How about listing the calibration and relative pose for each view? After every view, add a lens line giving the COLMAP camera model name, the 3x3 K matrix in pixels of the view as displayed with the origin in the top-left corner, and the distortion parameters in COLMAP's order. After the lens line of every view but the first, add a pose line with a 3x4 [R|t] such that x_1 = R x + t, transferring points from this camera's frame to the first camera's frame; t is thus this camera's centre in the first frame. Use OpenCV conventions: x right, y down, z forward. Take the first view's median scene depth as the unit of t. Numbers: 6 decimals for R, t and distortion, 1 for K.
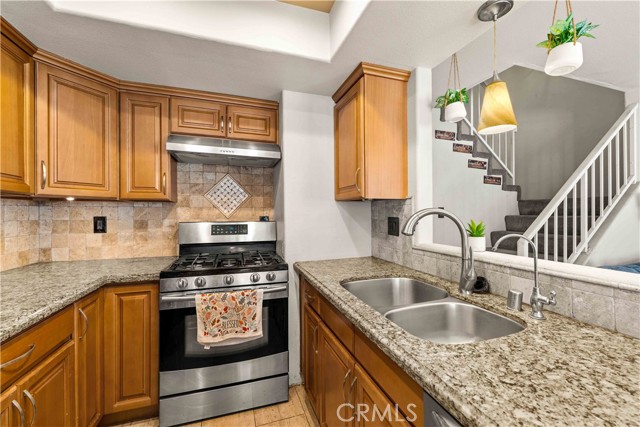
lens RADIAL K [[260.7, 0, 318.4], [0, 260.7, 211.8], [0, 0, 1]] dist [0.000114, -0.002637]
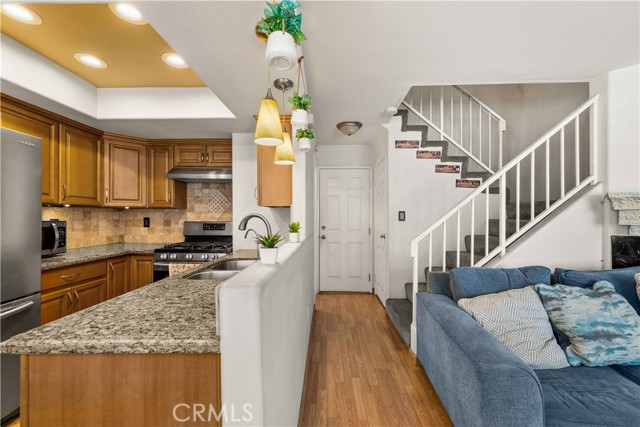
lens RADIAL K [[260.7, 0, 320.7], [0, 260.7, 213.1], [0, 0, 1]] dist [0.000114, -0.002637]
pose [[0.938862, -0.000470, -0.344293, 0.826872], [-0.001871, 0.999977, -0.006469, -0.001967], [0.344288, 0.006717, 0.938840, -0.210715]]
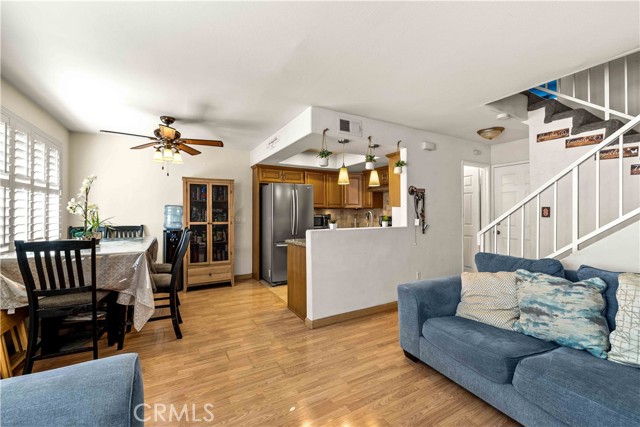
lens RADIAL K [[260.7, 0, 314.9], [0, 260.7, 212.4], [0, 0, 1]] dist [0.000114, -0.002637]
pose [[0.175076, 0.002178, -0.984552, 2.089432], [0.007420, 0.999966, 0.003532, -0.008774], [0.984527, -0.007924, 0.175054, -0.134676]]
